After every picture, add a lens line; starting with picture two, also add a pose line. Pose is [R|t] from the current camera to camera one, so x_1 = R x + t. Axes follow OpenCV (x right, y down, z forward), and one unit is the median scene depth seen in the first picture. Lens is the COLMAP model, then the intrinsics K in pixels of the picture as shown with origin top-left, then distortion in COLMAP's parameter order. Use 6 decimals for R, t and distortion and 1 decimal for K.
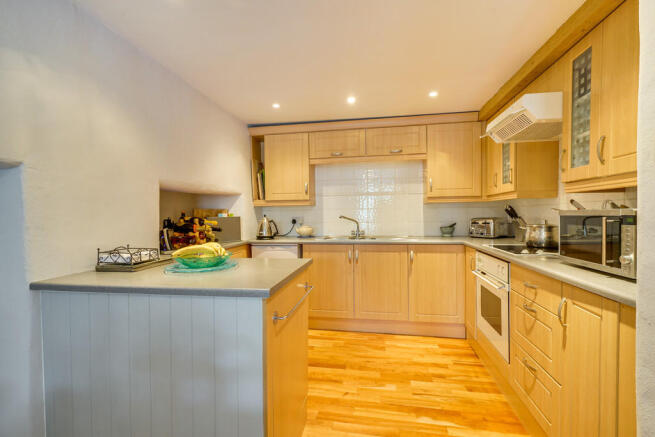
lens RADIAL K [[294.7, 0, 327.8], [0, 294.7, 221.1], [0, 0, 1]] dist [-0.001296, 0.001801]
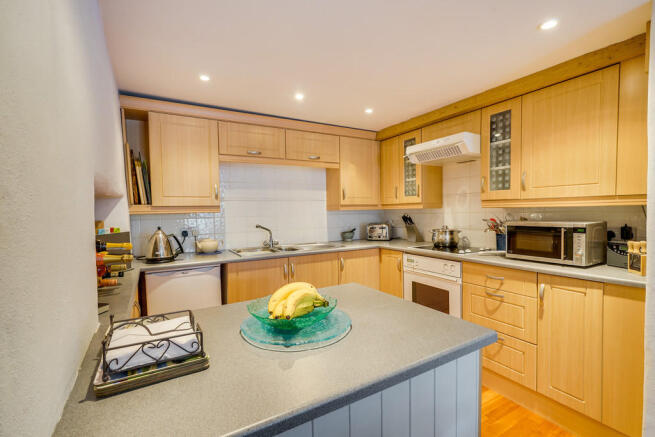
lens RADIAL K [[294.7, 0, 326.2], [0, 294.7, 220.9], [0, 0, 1]] dist [-0.001296, 0.001801]
pose [[0.771262, -0.022680, 0.636114, -0.406460], [0.022708, 0.999709, 0.008111, -0.037422], [-0.636113, 0.008189, 0.771553, 0.243356]]
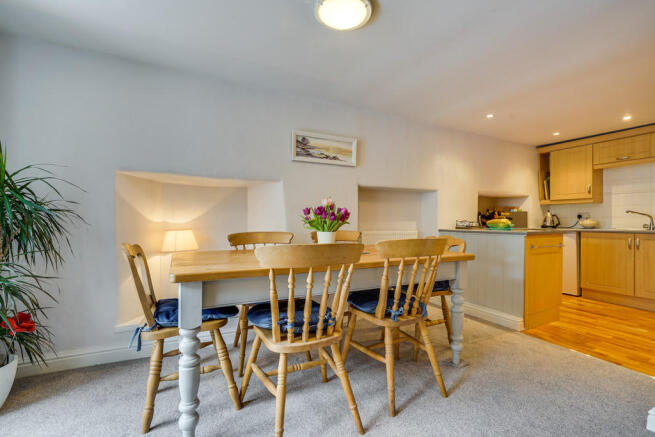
lens RADIAL K [[294.7, 0, 326.5], [0, 294.7, 219.6], [0, 0, 1]] dist [-0.001296, 0.001801]
pose [[0.595355, 0.013172, -0.803355, 0.315698], [-0.030874, 0.999502, -0.006492, 0.071920], [0.802869, 0.028668, 0.595465, -0.745609]]
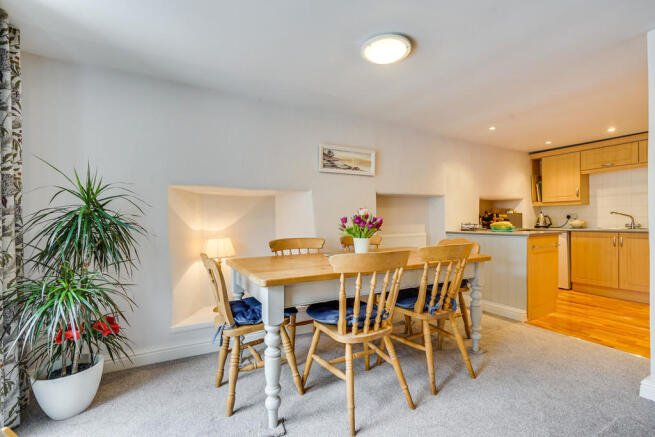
lens RADIAL K [[294.7, 0, 326.4], [0, 294.7, 221.0], [0, 0, 1]] dist [-0.001296, 0.001801]
pose [[0.628846, 0.009083, -0.777477, 0.305159], [-0.016181, 0.999868, -0.001407, 0.052114], [0.777361, 0.013465, 0.628910, -0.909891]]
